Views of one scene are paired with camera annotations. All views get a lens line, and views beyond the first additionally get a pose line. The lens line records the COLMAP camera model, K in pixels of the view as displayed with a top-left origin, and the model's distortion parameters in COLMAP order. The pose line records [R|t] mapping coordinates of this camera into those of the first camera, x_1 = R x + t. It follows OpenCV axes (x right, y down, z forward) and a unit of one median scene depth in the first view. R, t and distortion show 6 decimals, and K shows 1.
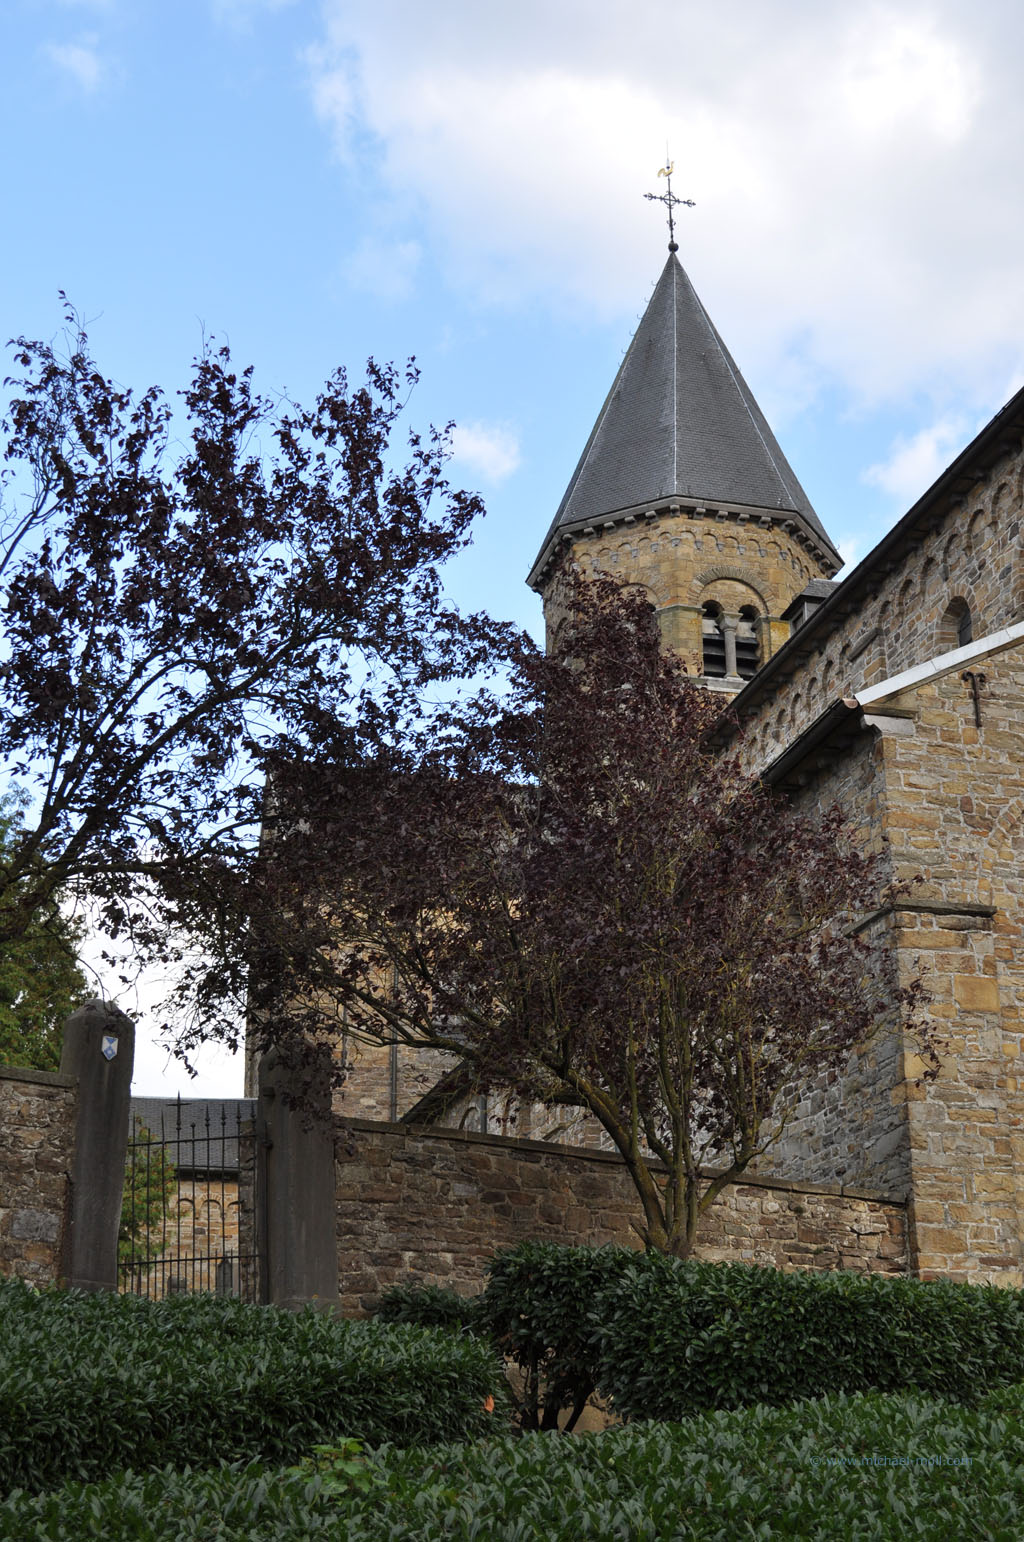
lens RADIAL K [[1987.0, 0, 513.0], [0, 1987.0, 772.4], [0, 0, 1]] dist [0.084821, 0.000000]
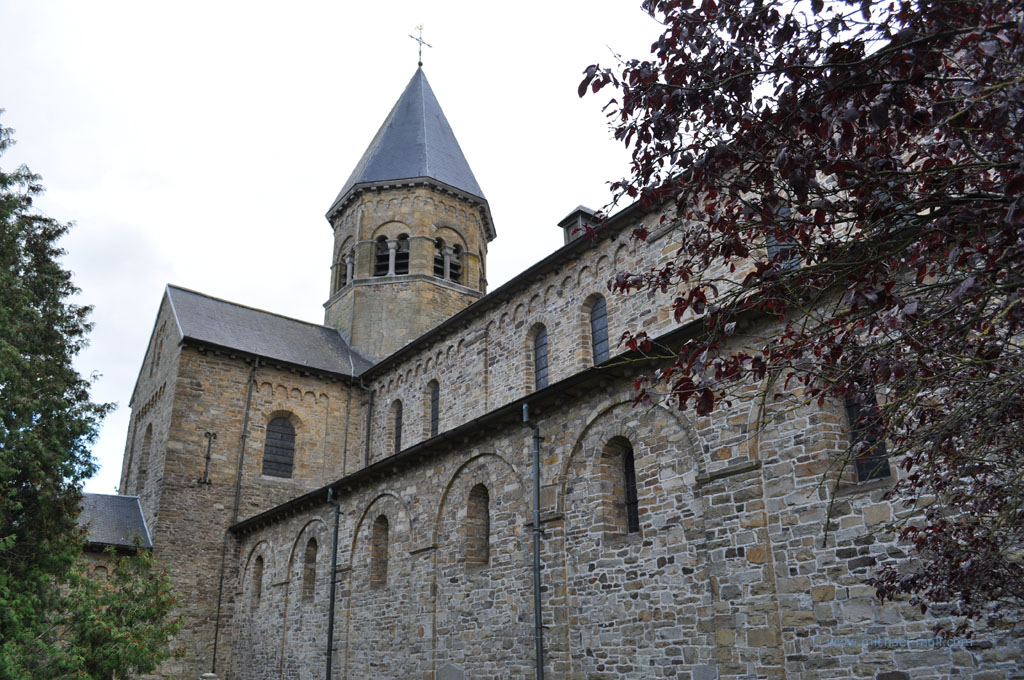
lens RADIAL K [[811.6, 0, 511.5], [0, 811.6, 340.5], [0, 0, 1]] dist [-0.061223, -0.000052]
pose [[0.928871, 0.137780, 0.343825, -0.127313], [-0.124355, 0.990366, -0.060912, 0.067756], [-0.348905, 0.013823, 0.937056, 0.472684]]
